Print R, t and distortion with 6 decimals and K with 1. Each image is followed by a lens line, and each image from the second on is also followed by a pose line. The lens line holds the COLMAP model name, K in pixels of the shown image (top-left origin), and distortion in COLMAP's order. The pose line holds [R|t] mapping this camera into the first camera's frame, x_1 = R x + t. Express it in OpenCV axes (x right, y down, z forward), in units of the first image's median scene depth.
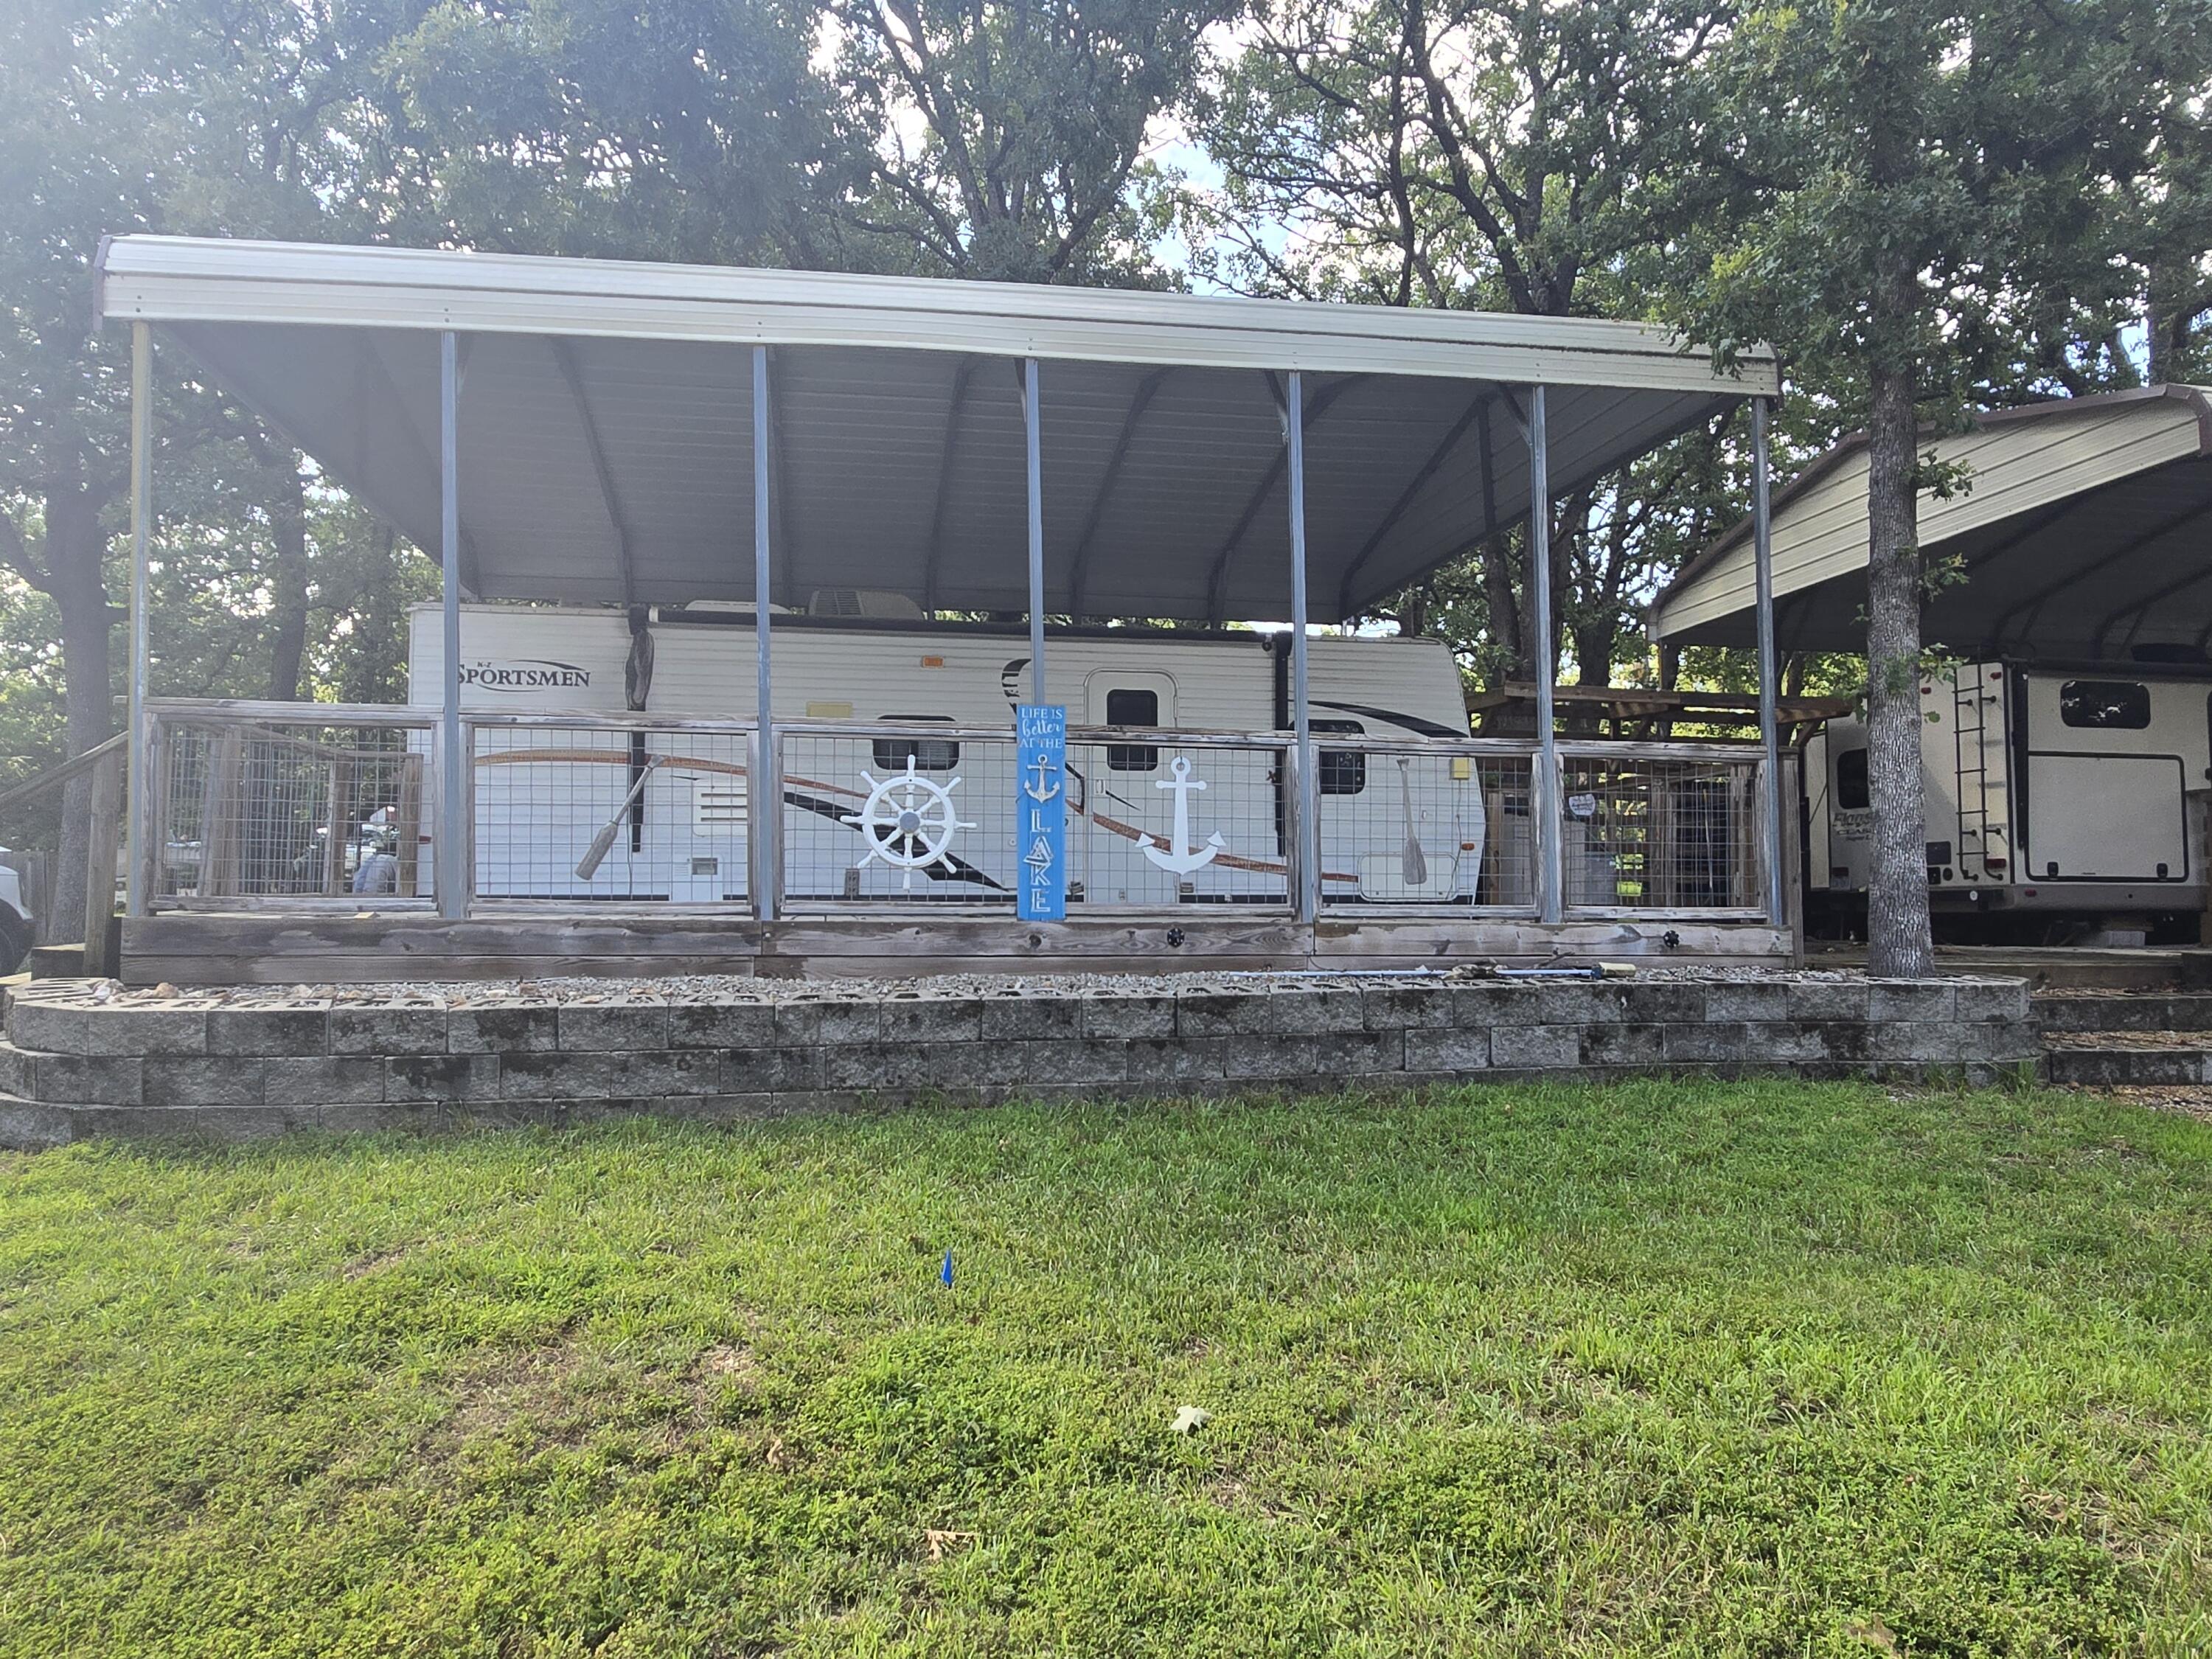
lens RADIAL K [[1452.0, 0, 1106.0], [0, 1452.0, 829.5], [0, 0, 1]] dist [-0.003857, -0.000726]
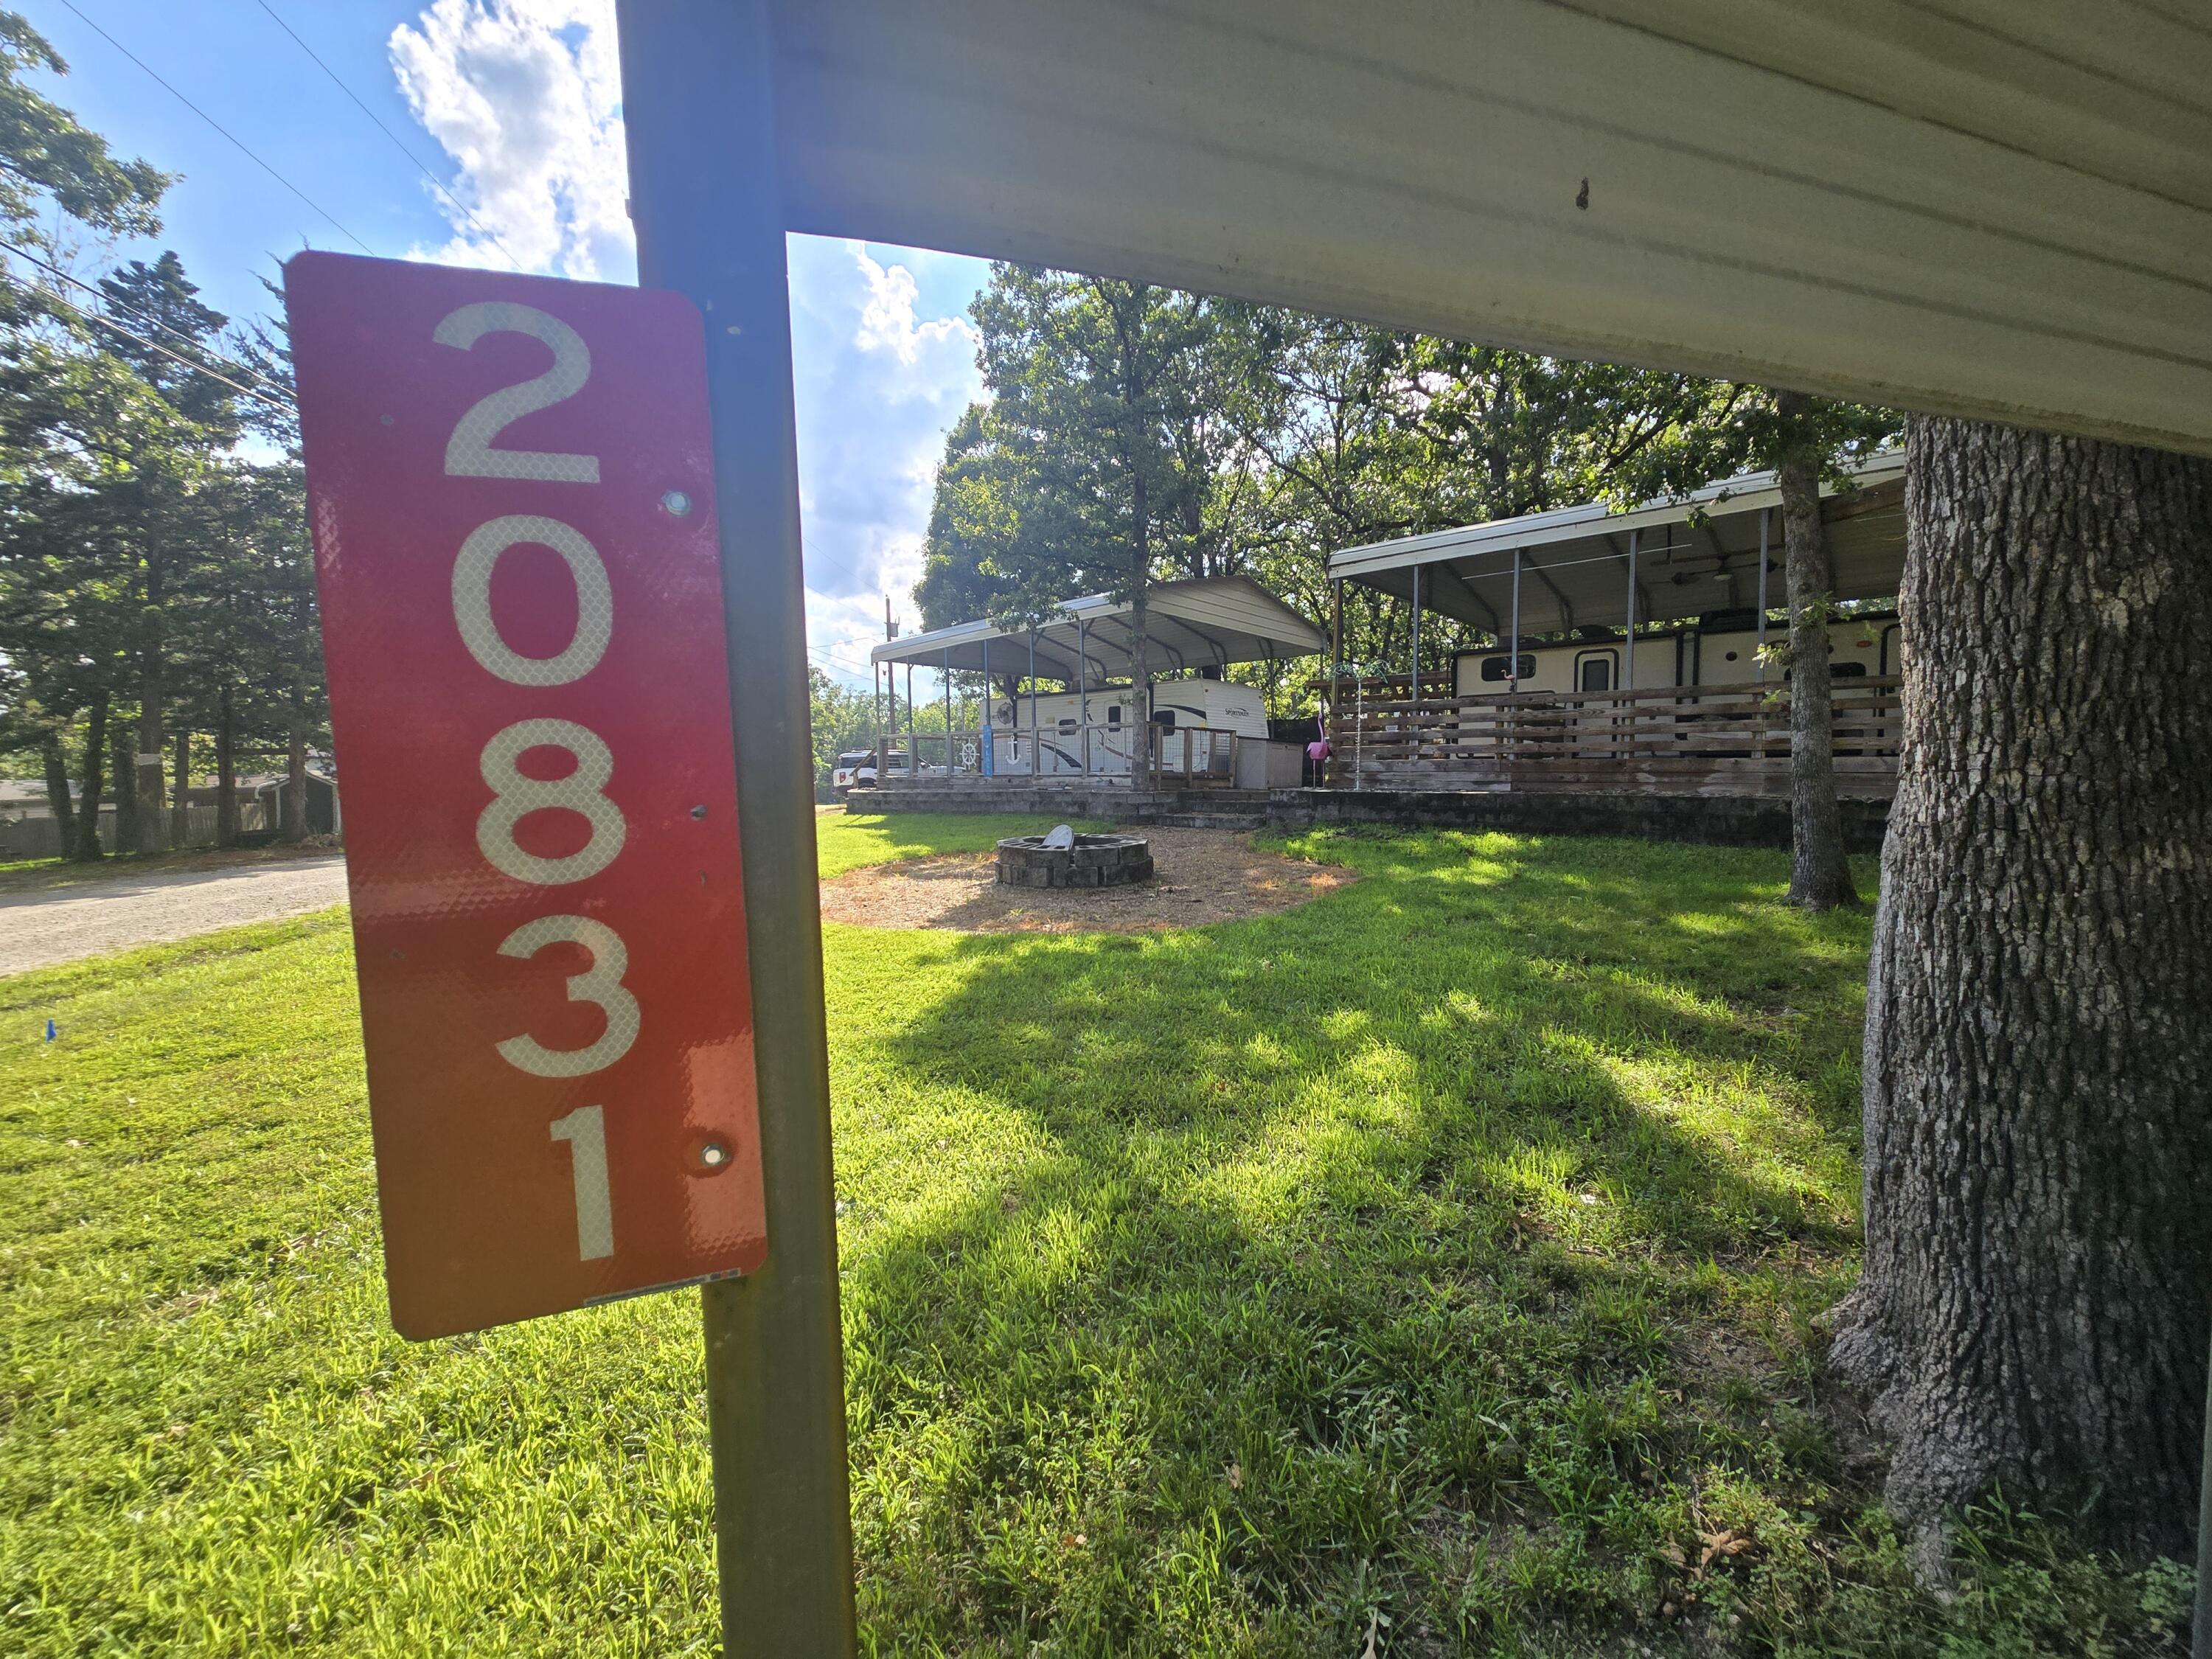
lens RADIAL K [[901.4, 0, 1120.6], [0, 901.4, 818.0], [0, 0, 1]] dist [0.000133, 0.000365]
pose [[0.606780, 0.029738, -0.794313, 1.725928], [0.039103, 0.996973, 0.067197, 0.018088], [0.793907, -0.071834, 0.603781, -0.213762]]
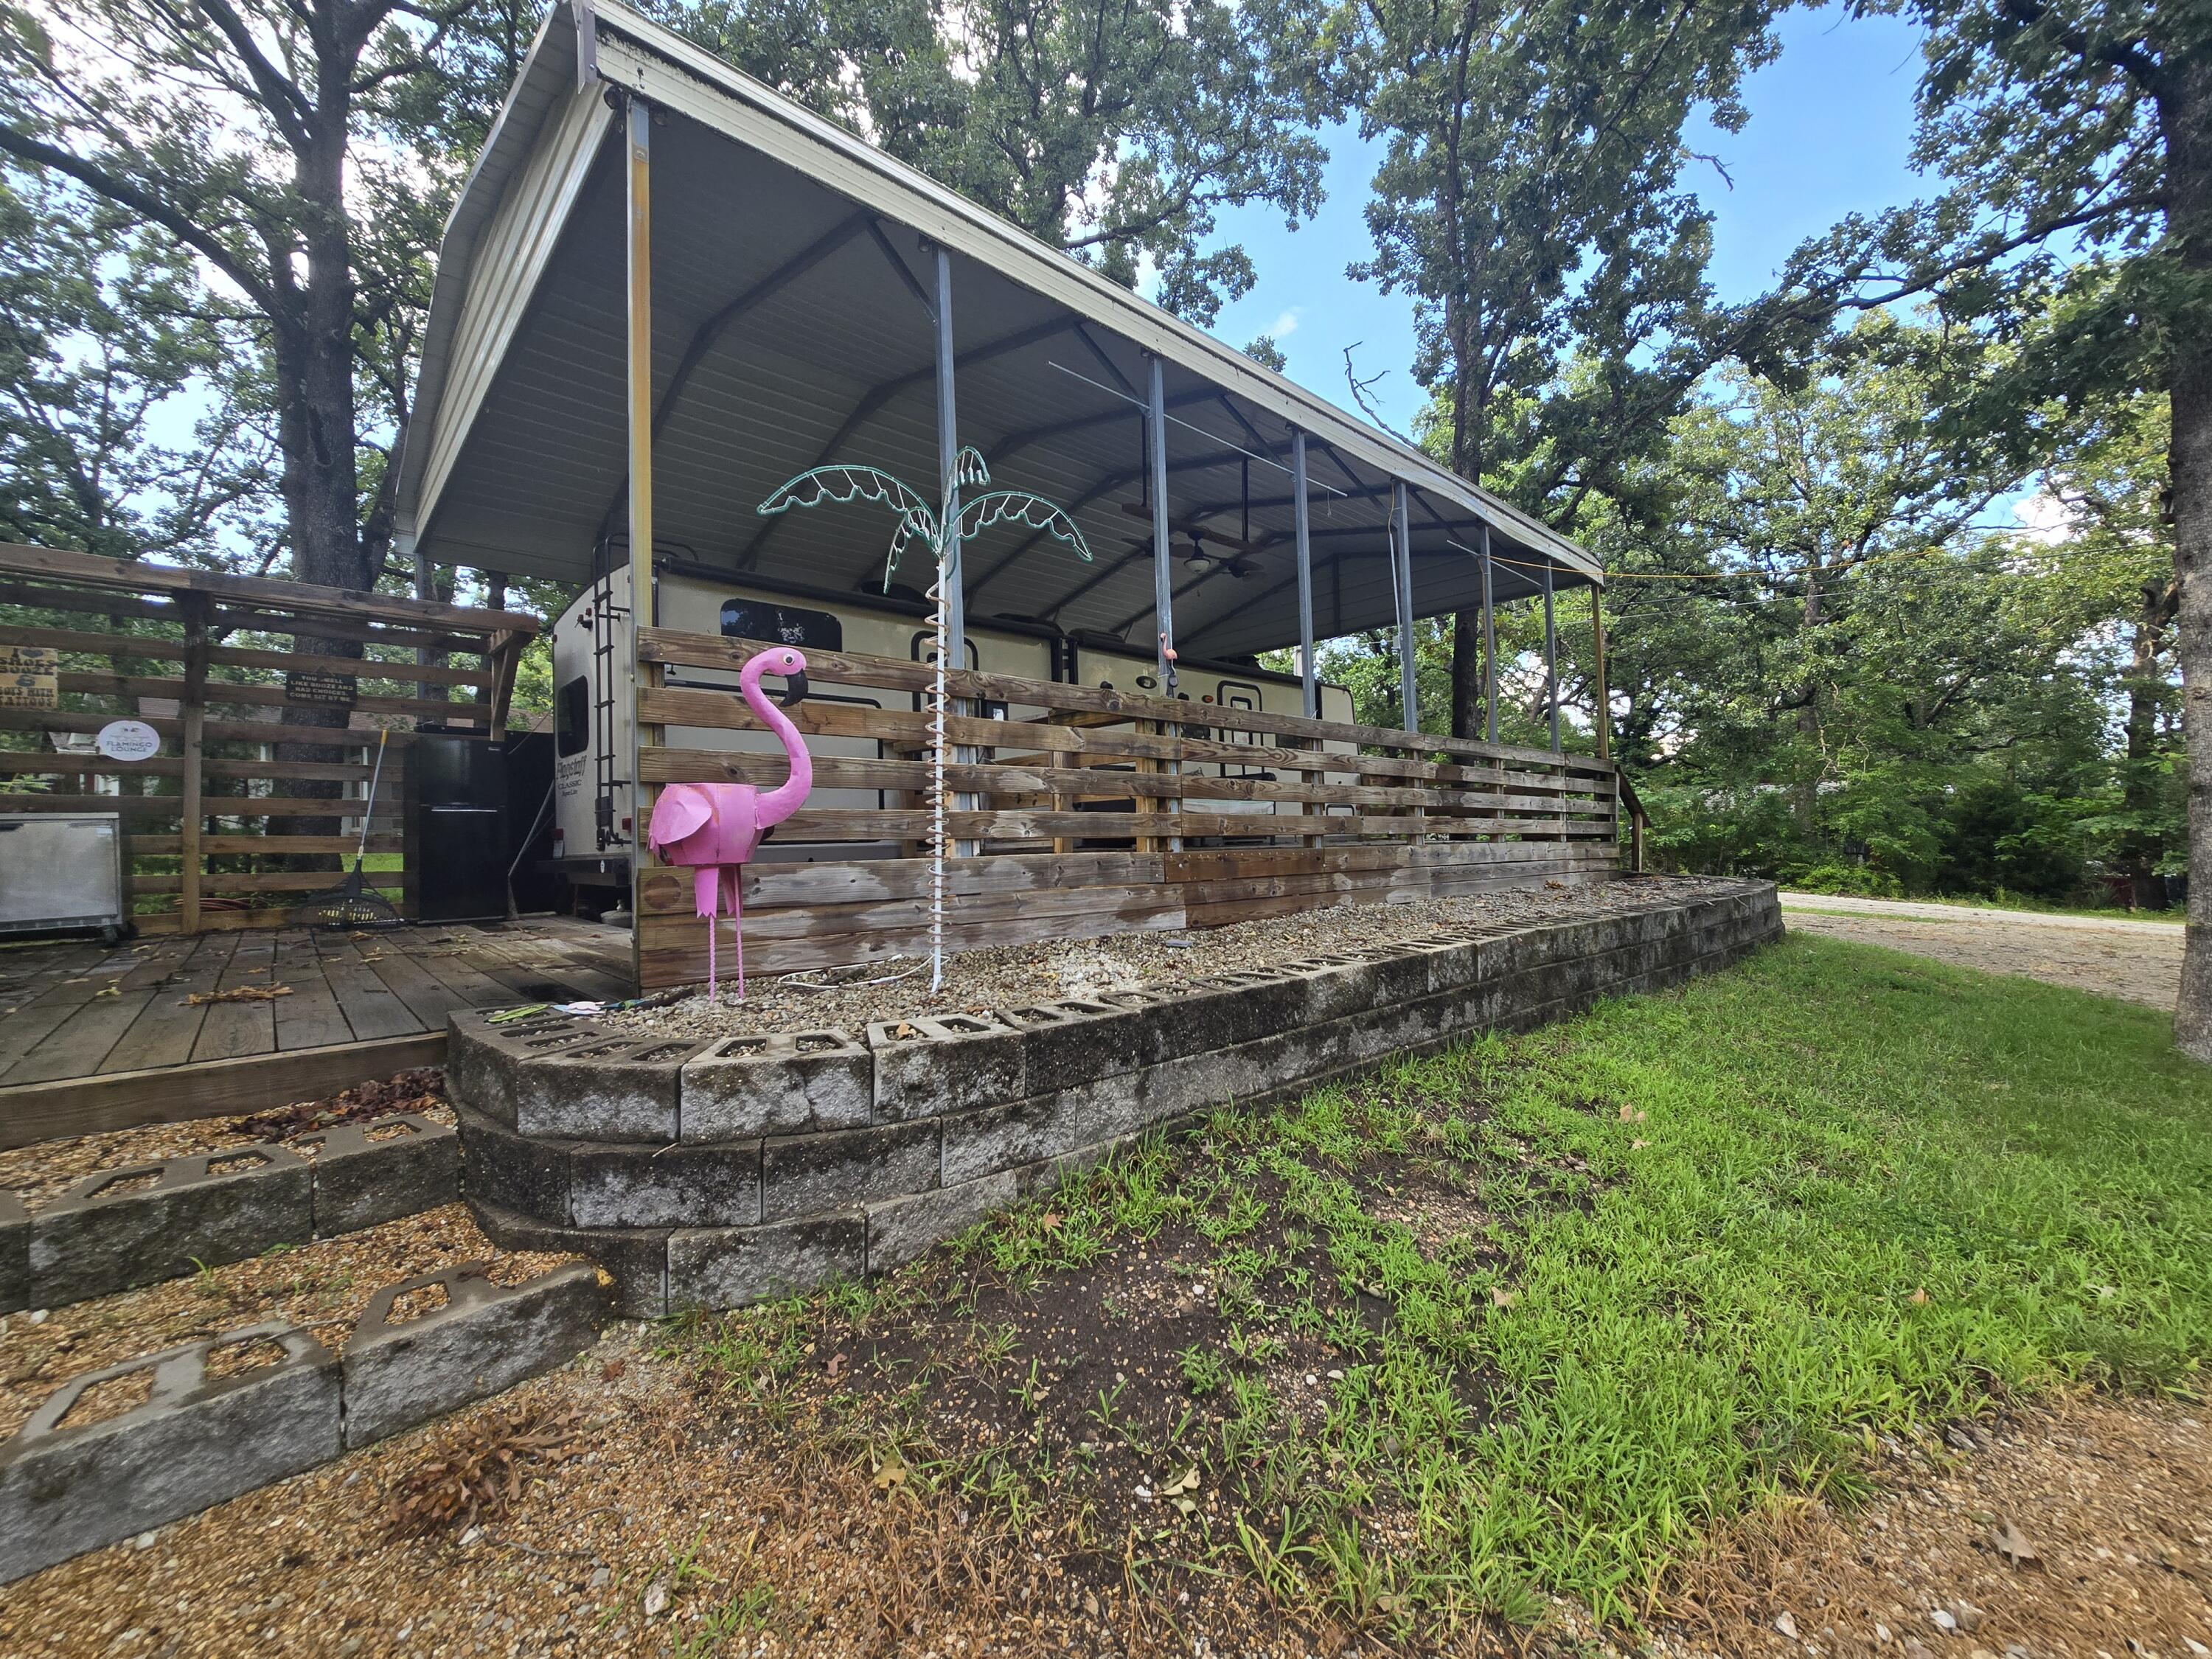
lens RADIAL K [[910.3, 0, 1127.8], [0, 910.3, 821.9], [0, 0, 1]] dist [-0.000747, -0.000001]
pose [[0.832607, -0.014668, 0.553670, 0.721282], [-0.001139, 0.999602, 0.028195, 0.009908], [-0.553864, -0.024106, 0.832258, 0.577791]]
